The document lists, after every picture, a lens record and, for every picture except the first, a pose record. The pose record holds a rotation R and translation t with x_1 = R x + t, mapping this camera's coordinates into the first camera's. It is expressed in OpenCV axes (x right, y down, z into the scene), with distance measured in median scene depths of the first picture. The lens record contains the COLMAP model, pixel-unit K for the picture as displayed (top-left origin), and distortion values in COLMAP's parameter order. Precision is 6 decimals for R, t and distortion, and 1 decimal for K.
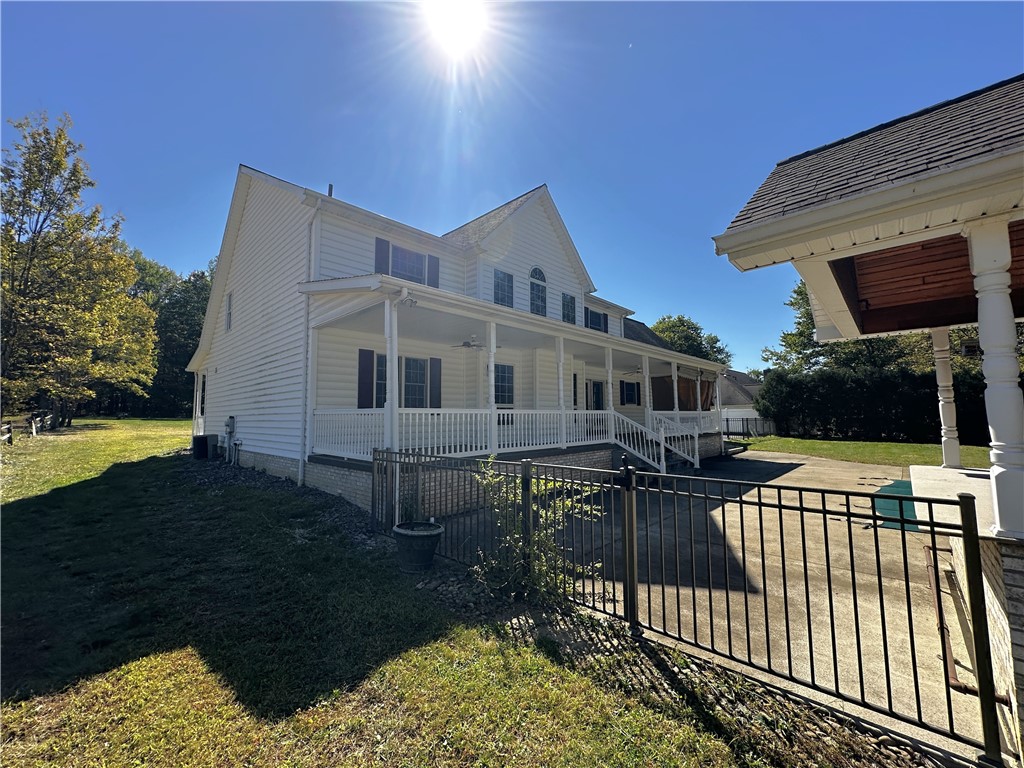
lens RADIAL K [[410.8, 0, 512.0], [0, 410.8, 384.0], [0, 0, 1]] dist [0.001023, 0.000249]
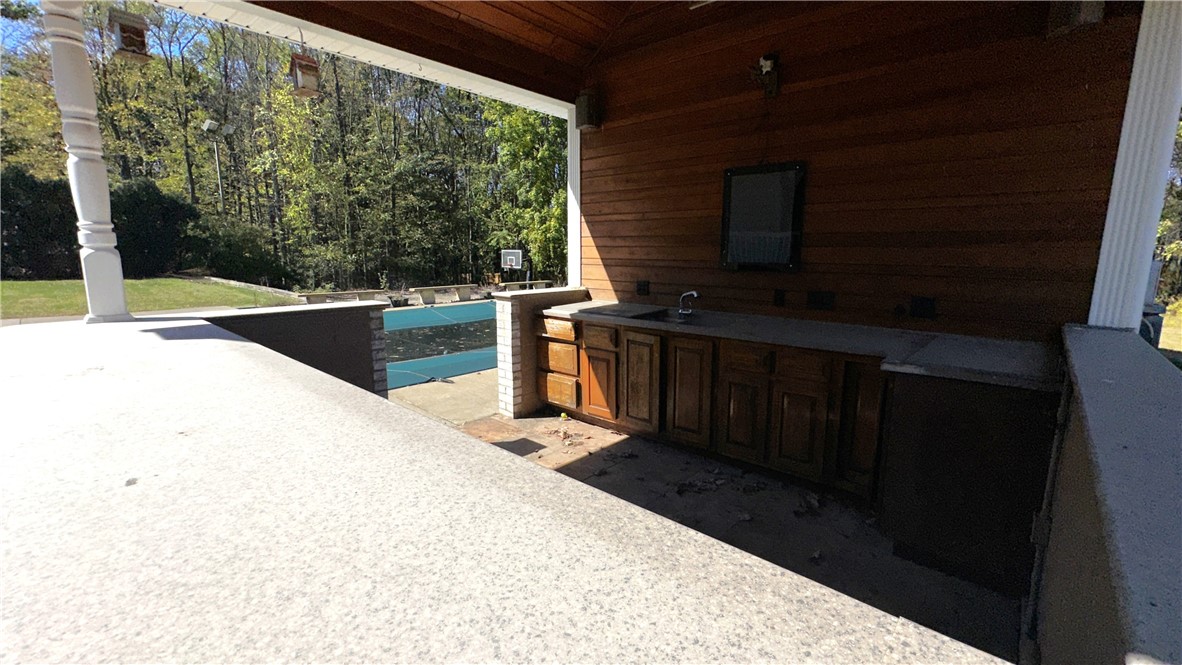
lens RADIAL K [[502.7, 0, 591.0], [0, 502.7, 332.5], [0, 0, 1]] dist [0.001075, 0.000359]
pose [[-0.022389, -0.155352, 0.987605, 0.512798], [-0.088630, 0.984272, 0.152819, 0.088075], [-0.995813, -0.084110, -0.035806, 0.492550]]
